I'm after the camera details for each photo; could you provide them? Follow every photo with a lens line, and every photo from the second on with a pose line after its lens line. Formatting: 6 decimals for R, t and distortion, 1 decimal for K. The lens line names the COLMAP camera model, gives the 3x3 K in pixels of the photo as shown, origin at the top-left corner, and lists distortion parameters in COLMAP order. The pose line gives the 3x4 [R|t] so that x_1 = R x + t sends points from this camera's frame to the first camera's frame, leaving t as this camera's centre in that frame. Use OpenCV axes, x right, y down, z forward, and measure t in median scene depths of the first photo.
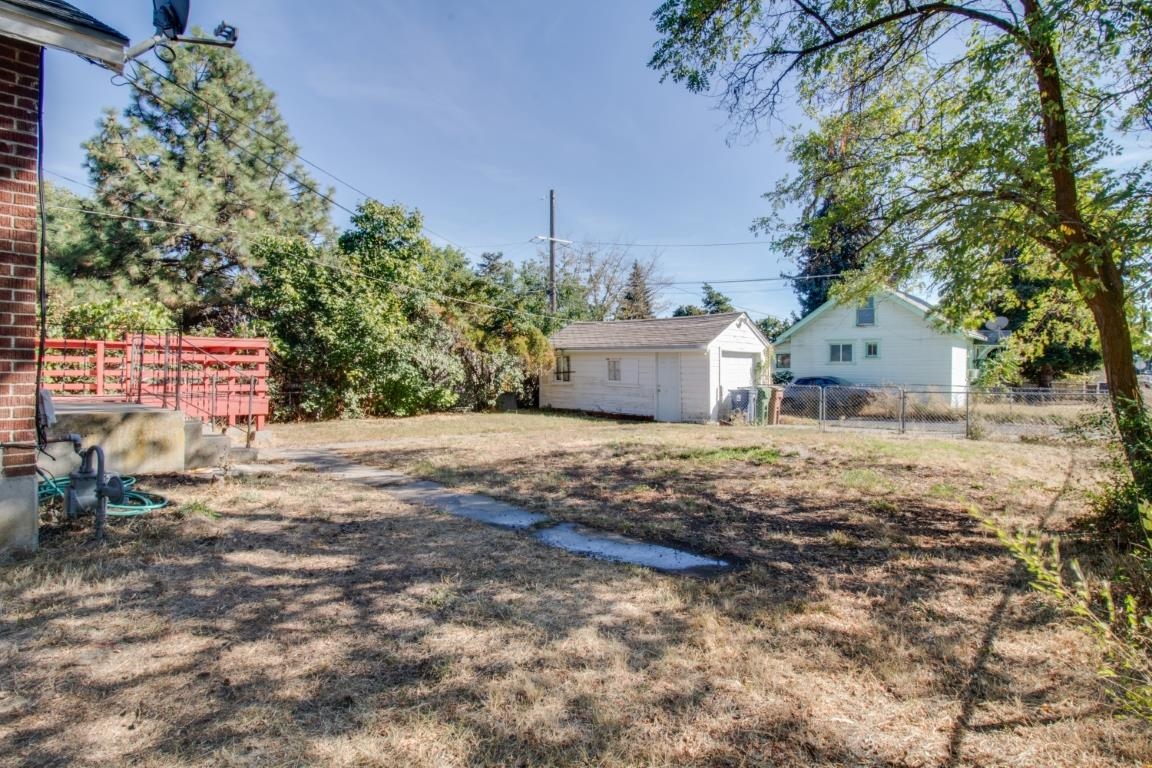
lens RADIAL K [[576.5, 0, 572.9], [0, 576.5, 382.3], [0, 0, 1]] dist [-0.004947, -0.004390]
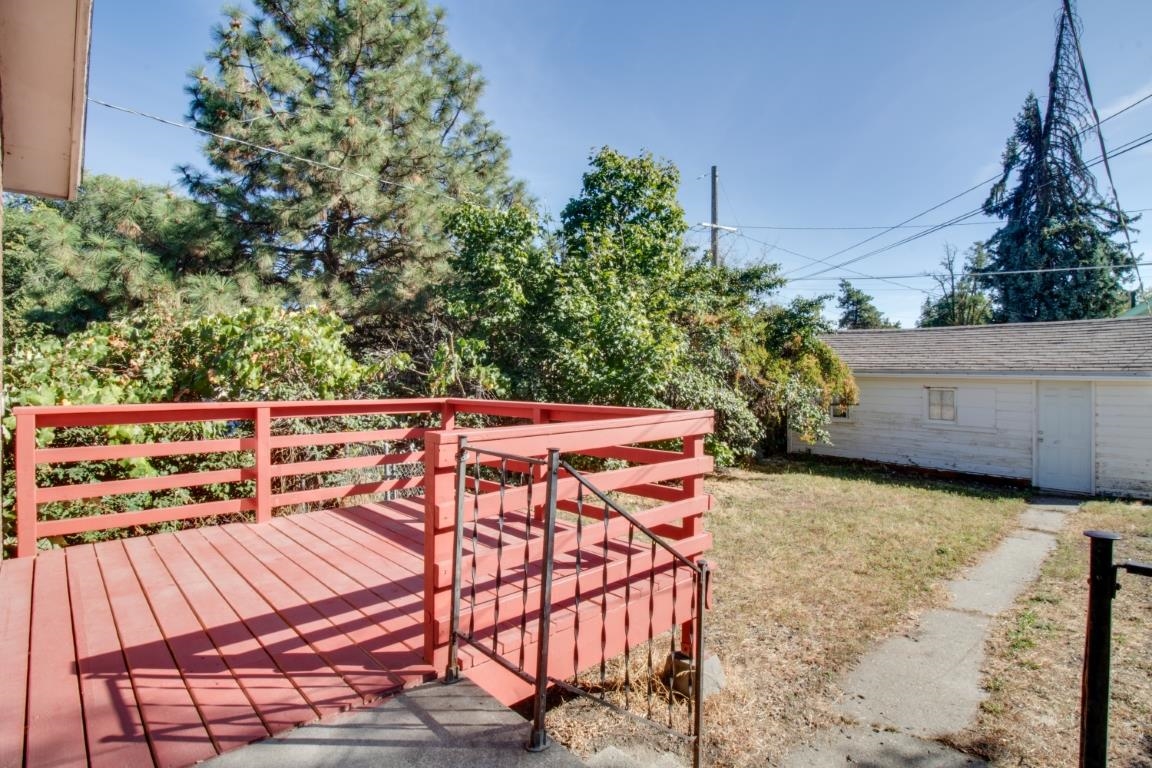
lens RADIAL K [[576.5, 0, 583.1], [0, 576.5, 380.8], [0, 0, 1]] dist [-0.004947, -0.004390]
pose [[0.997134, -0.004205, -0.075537, -0.355300], [0.003798, 0.999978, -0.005526, -0.055641], [0.075559, 0.005224, 0.997128, 0.374775]]
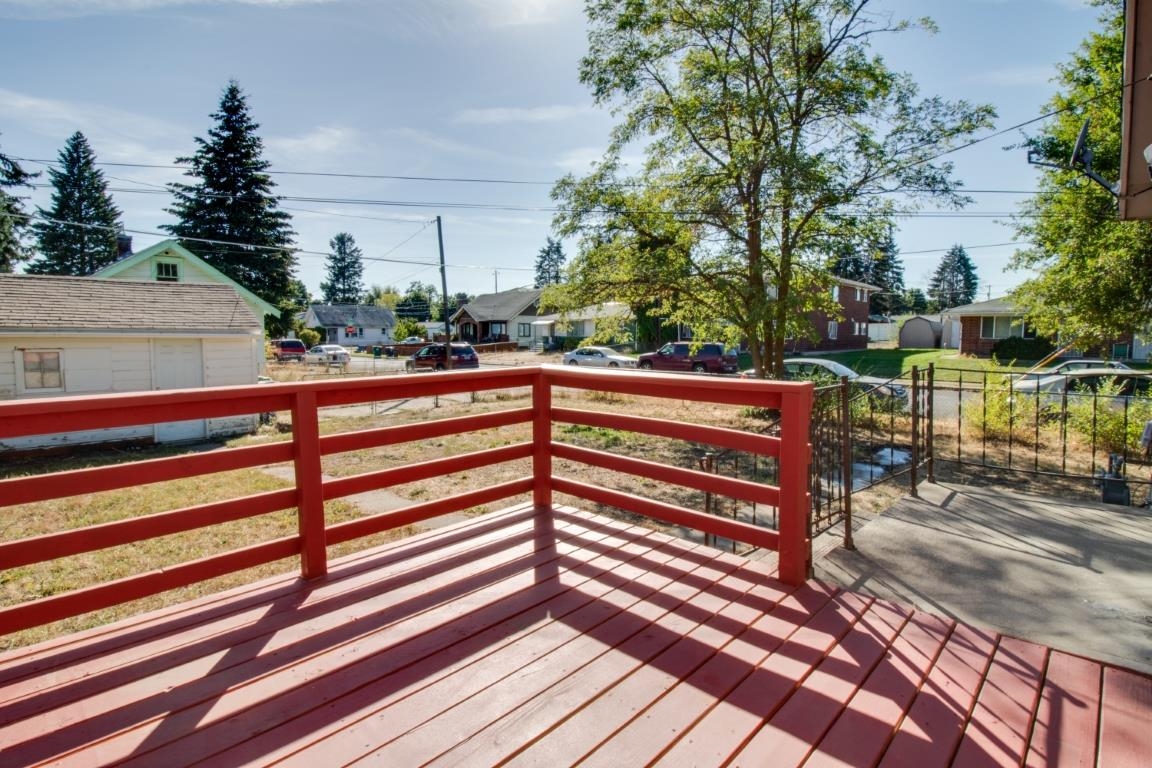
lens RADIAL K [[576.5, 0, 580.2], [0, 576.5, 381.2], [0, 0, 1]] dist [-0.004947, -0.004390]
pose [[0.006440, -0.086372, 0.996242, -0.567291], [0.013352, 0.996181, 0.086281, -0.059569], [-0.999890, 0.012747, 0.007569, 0.579371]]
